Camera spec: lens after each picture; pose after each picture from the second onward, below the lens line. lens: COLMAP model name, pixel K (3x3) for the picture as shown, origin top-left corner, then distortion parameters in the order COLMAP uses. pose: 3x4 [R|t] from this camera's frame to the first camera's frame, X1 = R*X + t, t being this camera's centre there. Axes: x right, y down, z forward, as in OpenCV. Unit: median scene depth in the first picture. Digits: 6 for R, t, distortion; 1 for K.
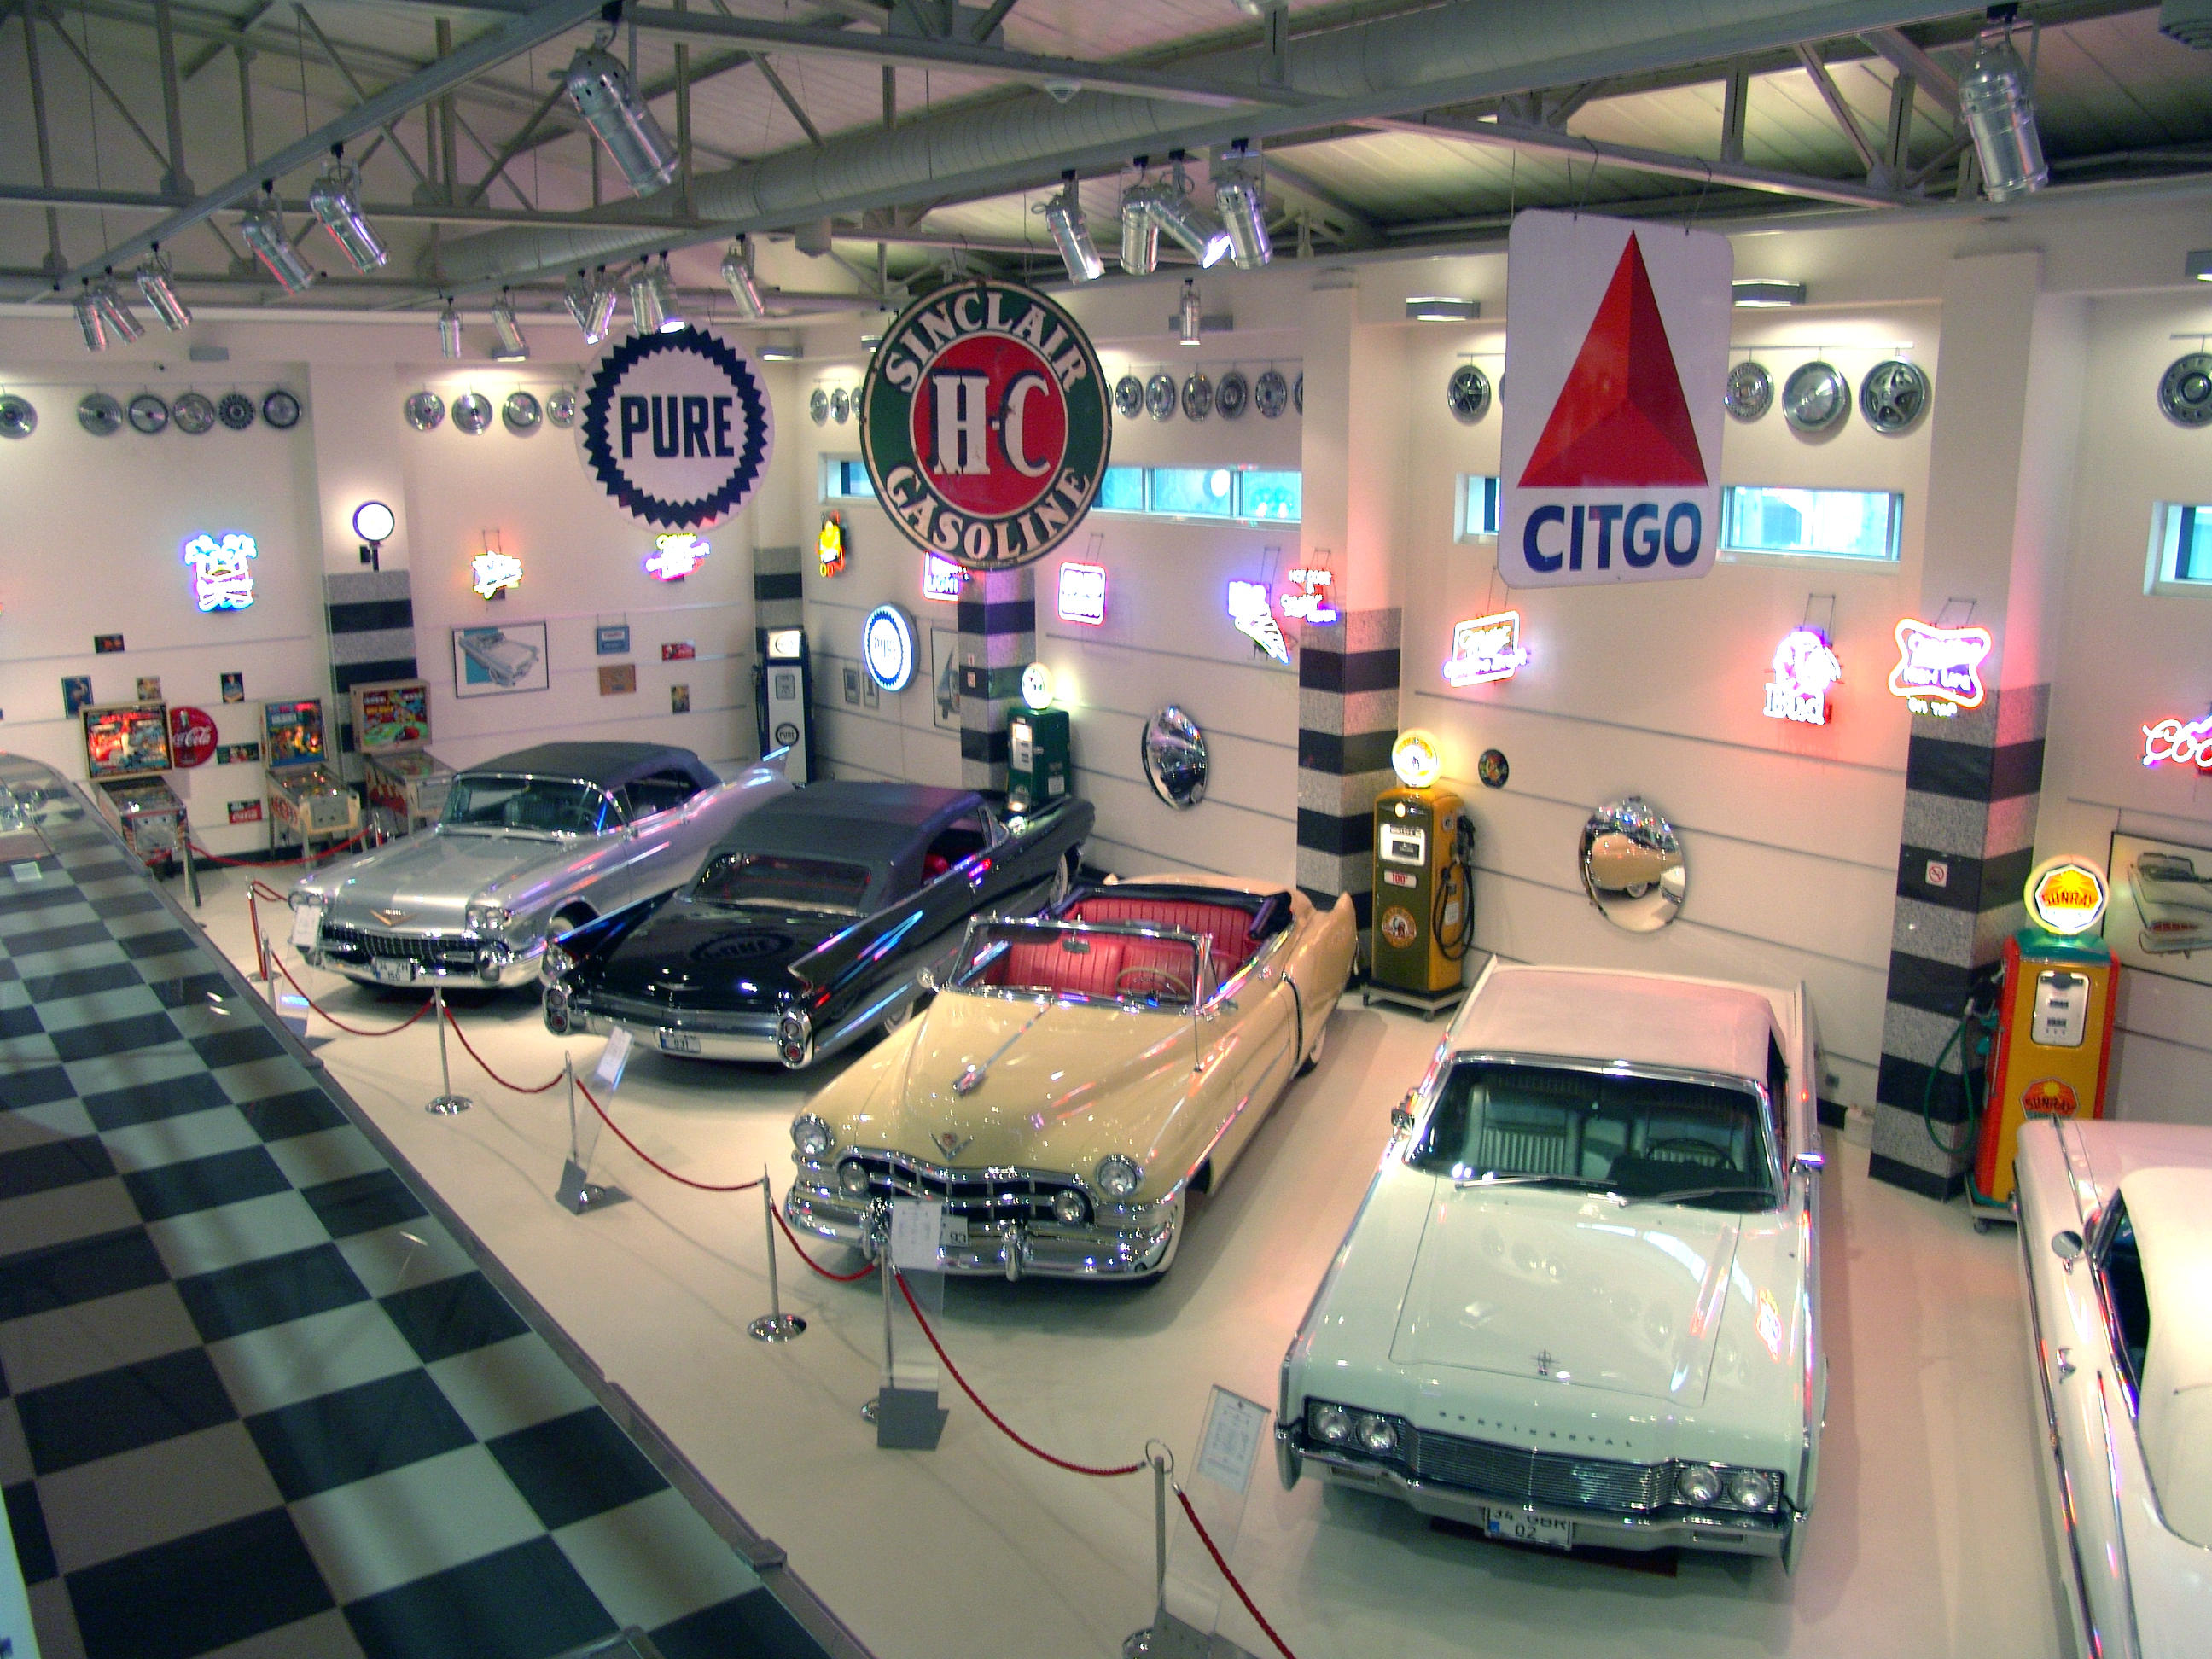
lens RADIAL K [[1843.5, 0, 1106.0], [0, 1843.5, 829.5], [0, 0, 1]] dist [-0.171395, 0.147014]
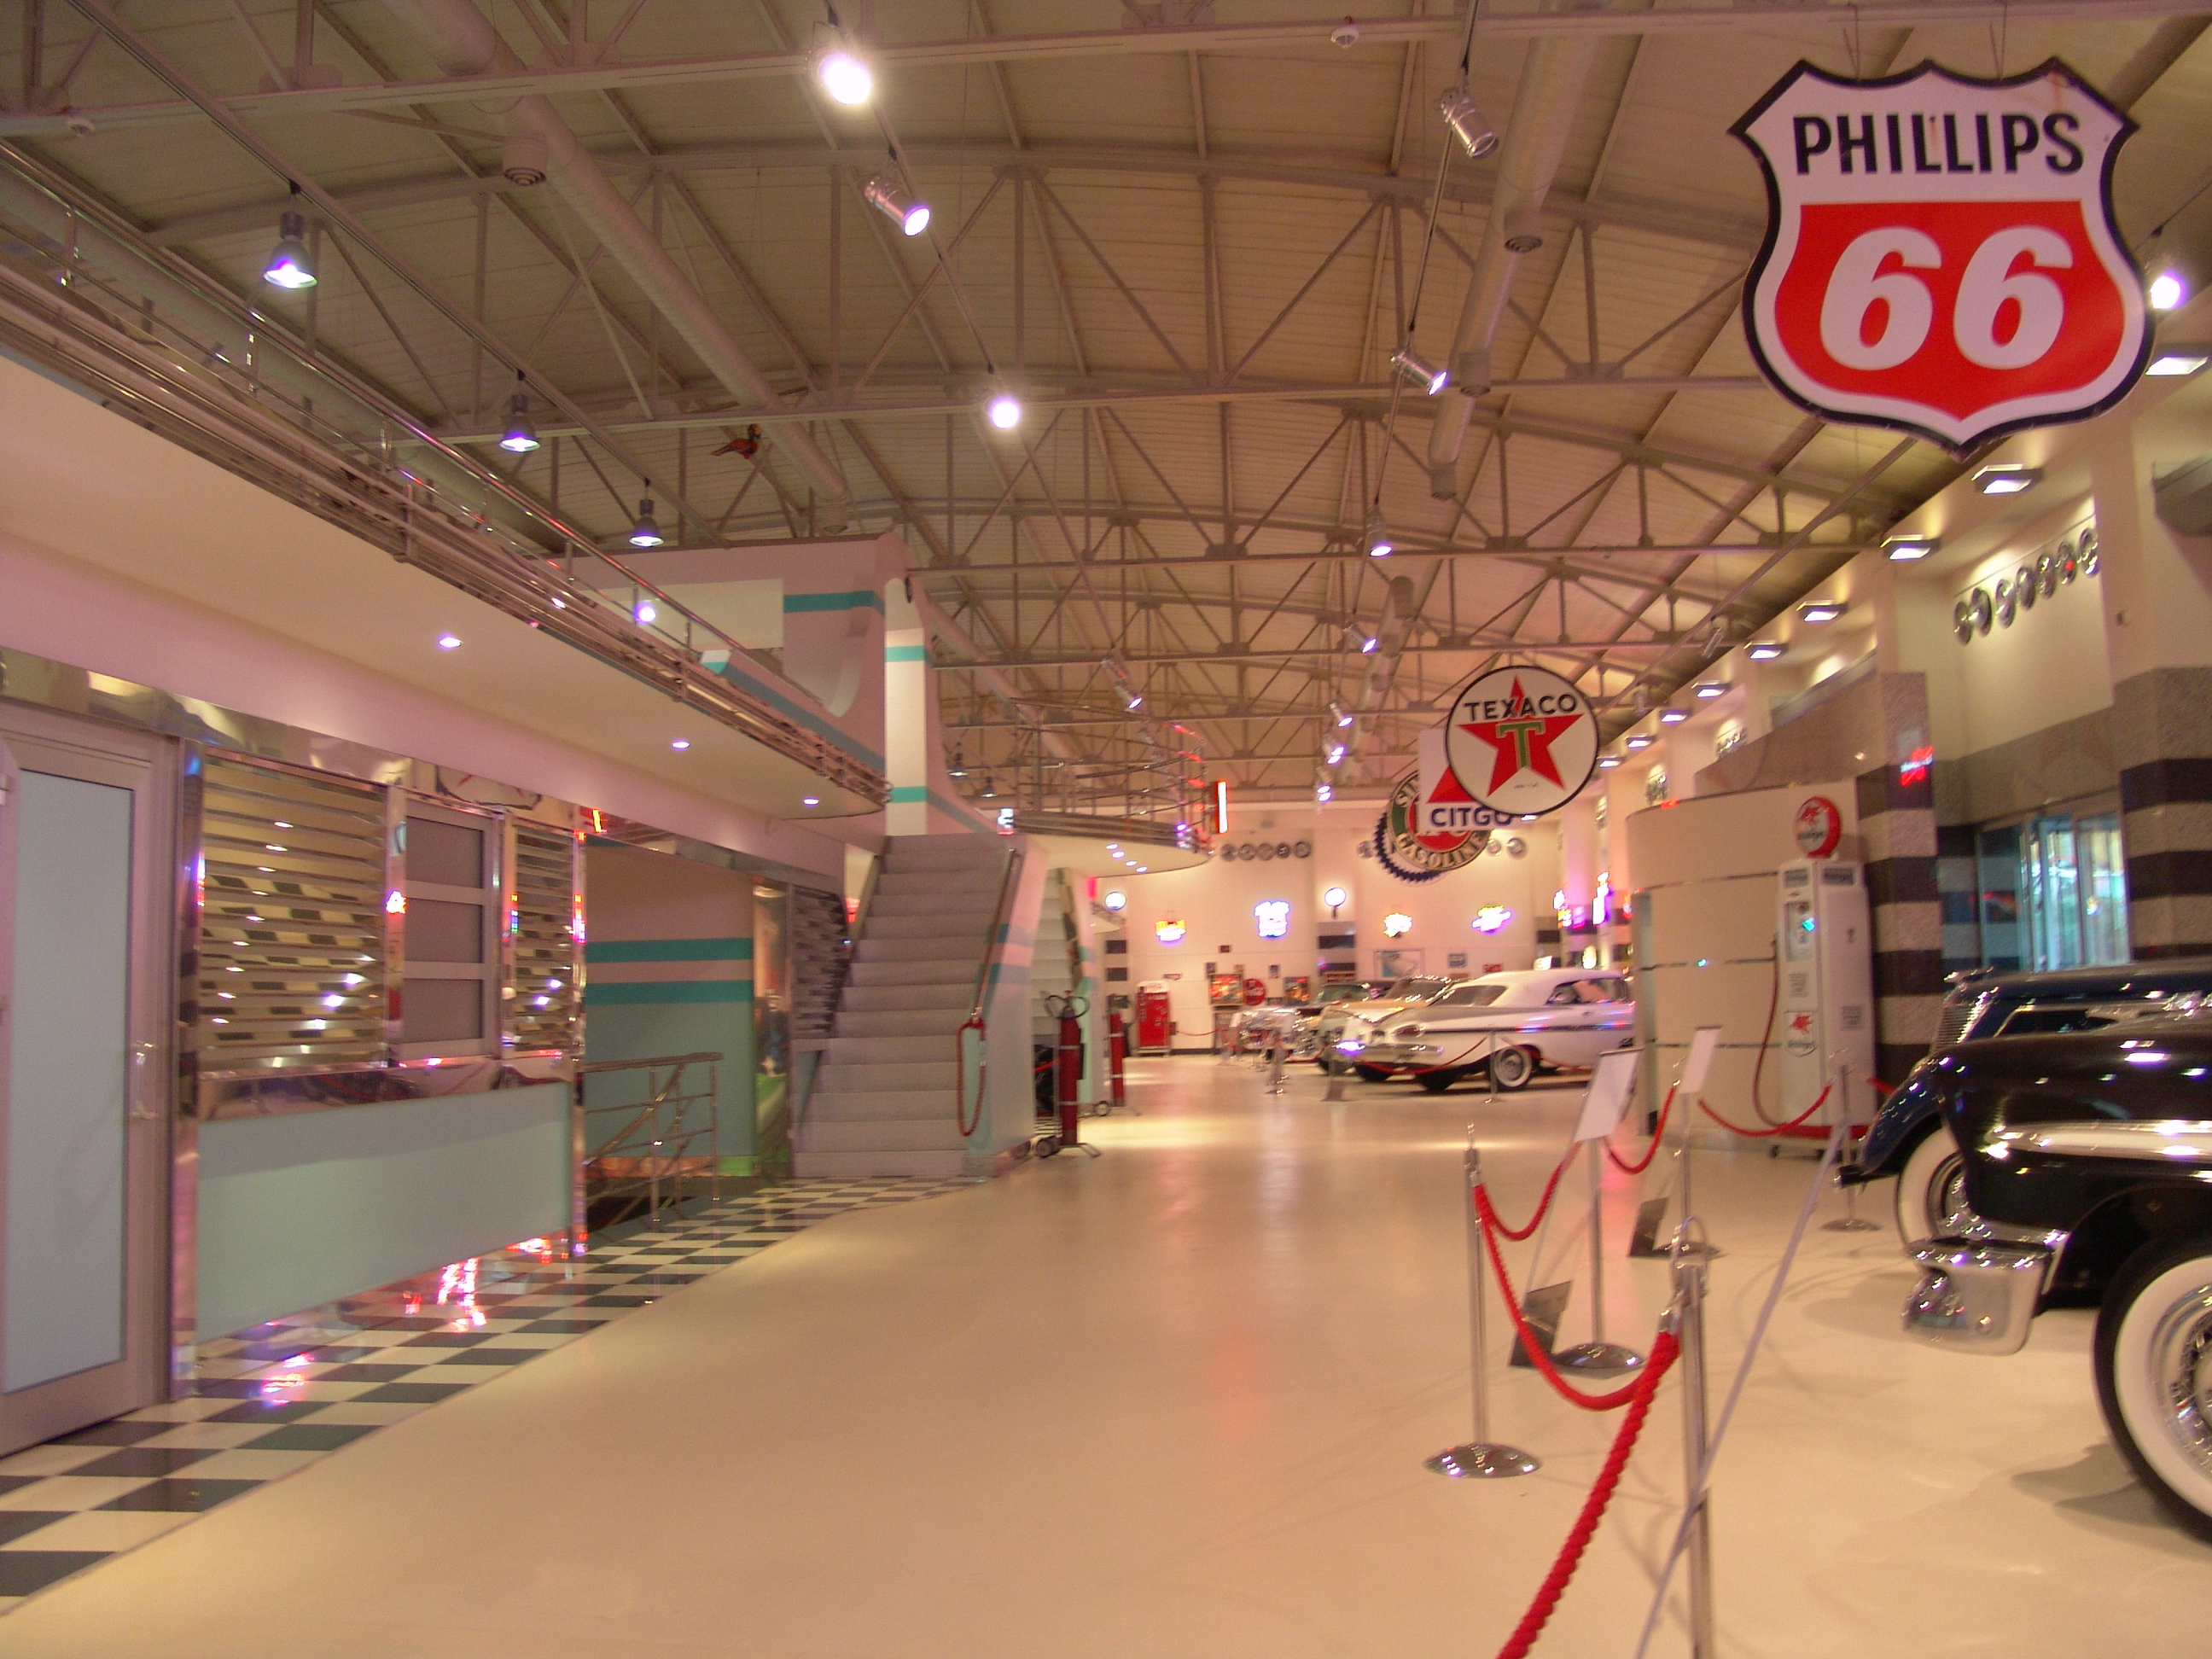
lens RADIAL K [[1843.5, 0, 1106.0], [0, 1843.5, 829.5], [0, 0, 1]] dist [-0.171395, 0.147014]
pose [[0.745507, -0.073327, -0.662452, 0.948495], [-0.127855, 0.959736, -0.250119, 0.375185], [0.654120, 0.271163, 0.706115, -0.867603]]
